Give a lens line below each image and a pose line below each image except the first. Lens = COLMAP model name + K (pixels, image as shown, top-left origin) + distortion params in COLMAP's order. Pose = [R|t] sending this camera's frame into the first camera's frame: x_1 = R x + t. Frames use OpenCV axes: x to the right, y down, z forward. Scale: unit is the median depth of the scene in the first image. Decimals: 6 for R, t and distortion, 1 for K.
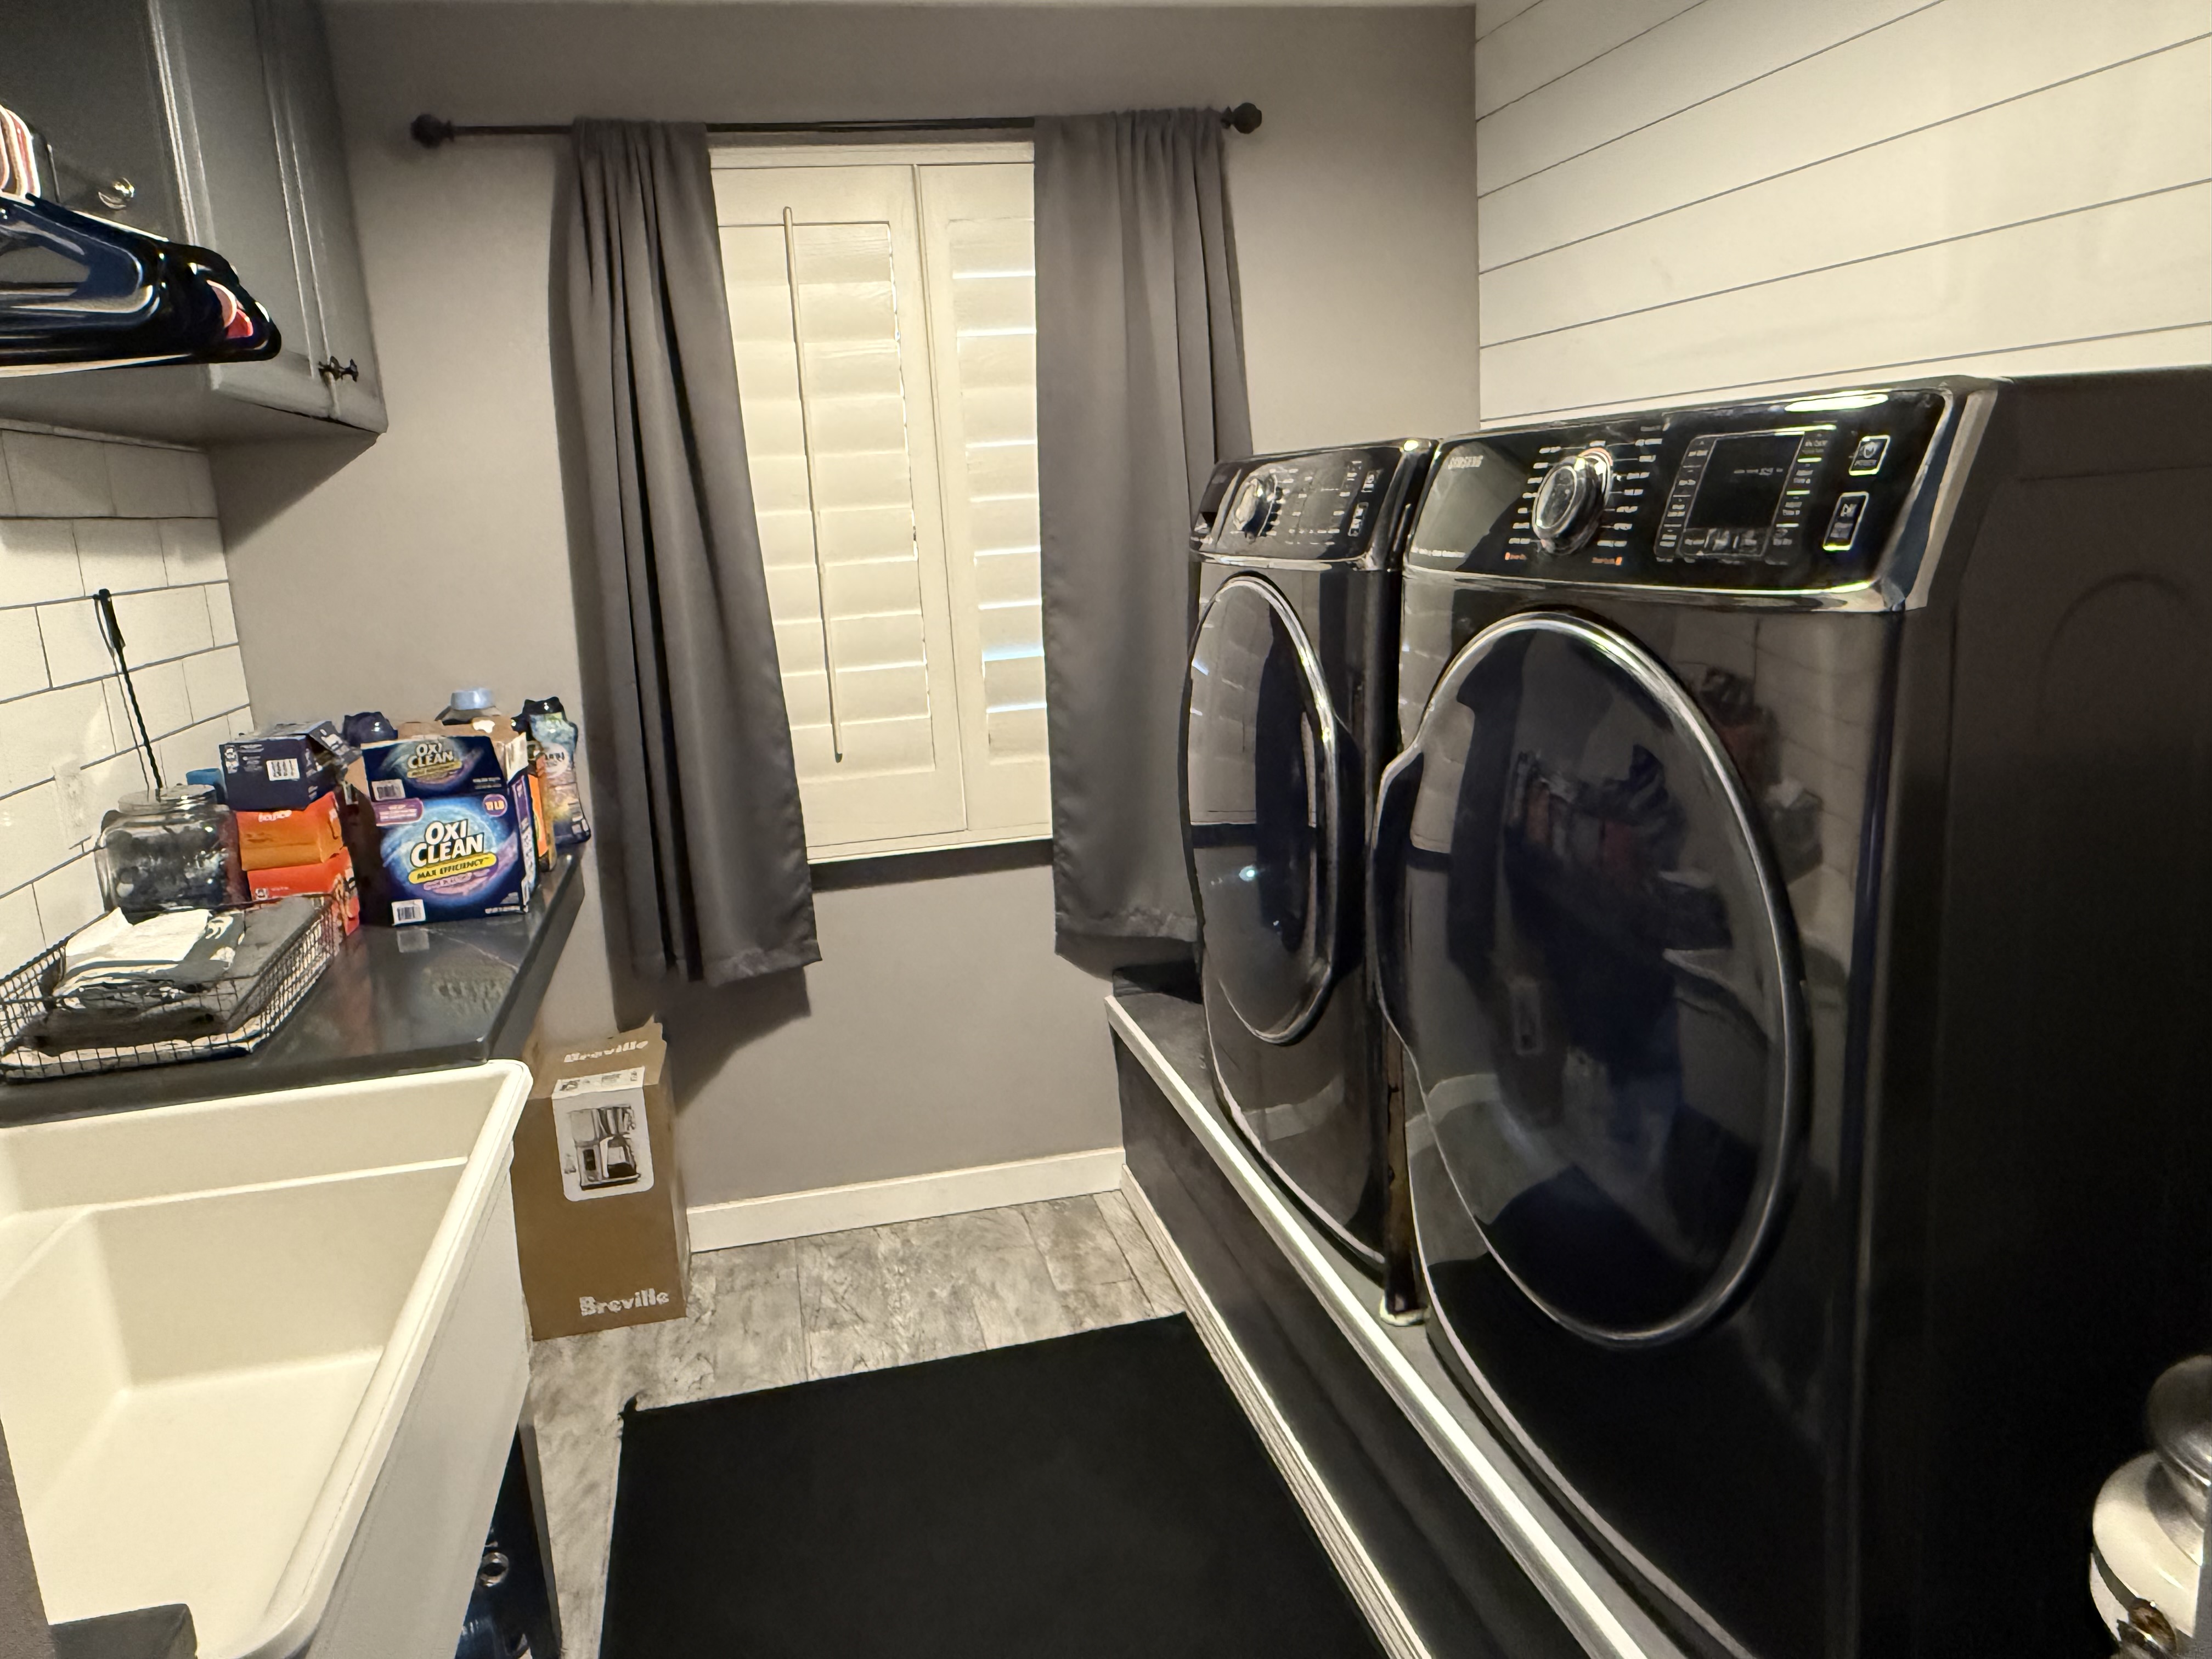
lens RADIAL K [[1632.1, 0, 1116.6], [0, 1632.1, 803.7], [0, 0, 1]] dist [0.001450, -0.000543]
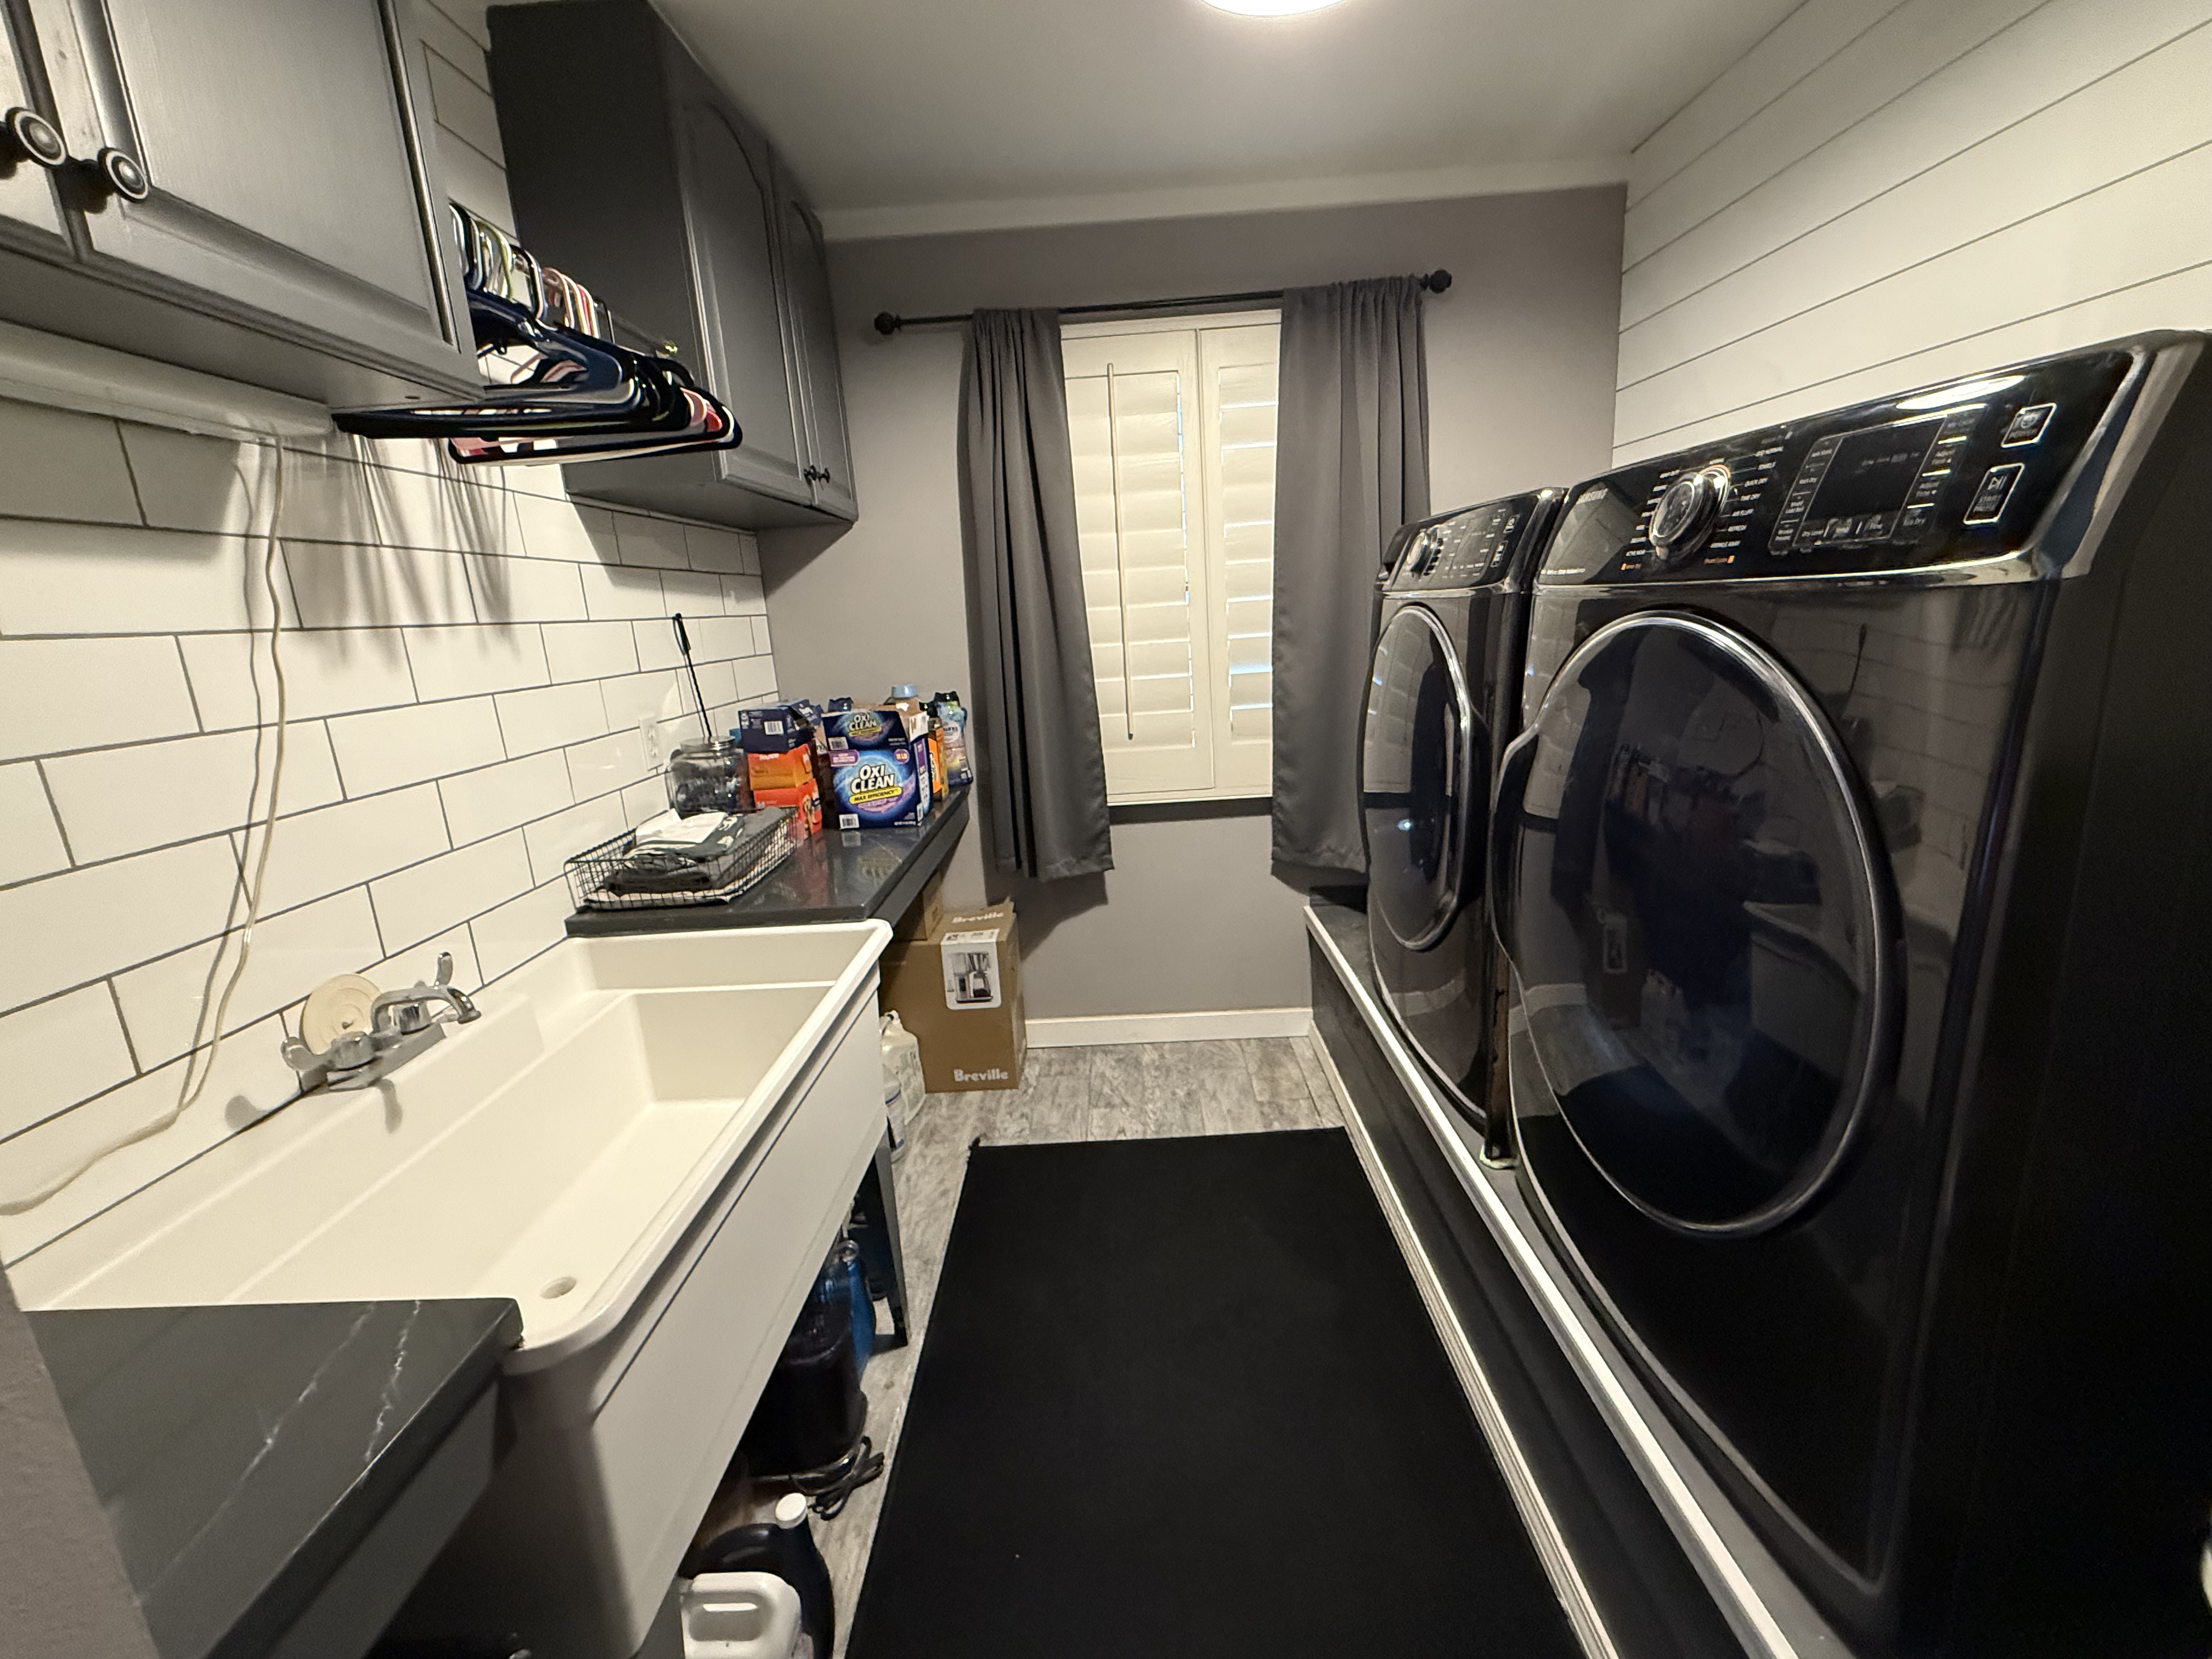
lens RADIAL K [[977.5, 0, 1106.0], [0, 977.5, 829.5], [0, 0, 1]] dist [-0.001272, 0.000240]
pose [[0.969408, 0.053982, -0.239444, 0.036220], [-0.042201, 0.997645, 0.054061, 0.012172], [0.241798, -0.042302, 0.969404, 0.139637]]
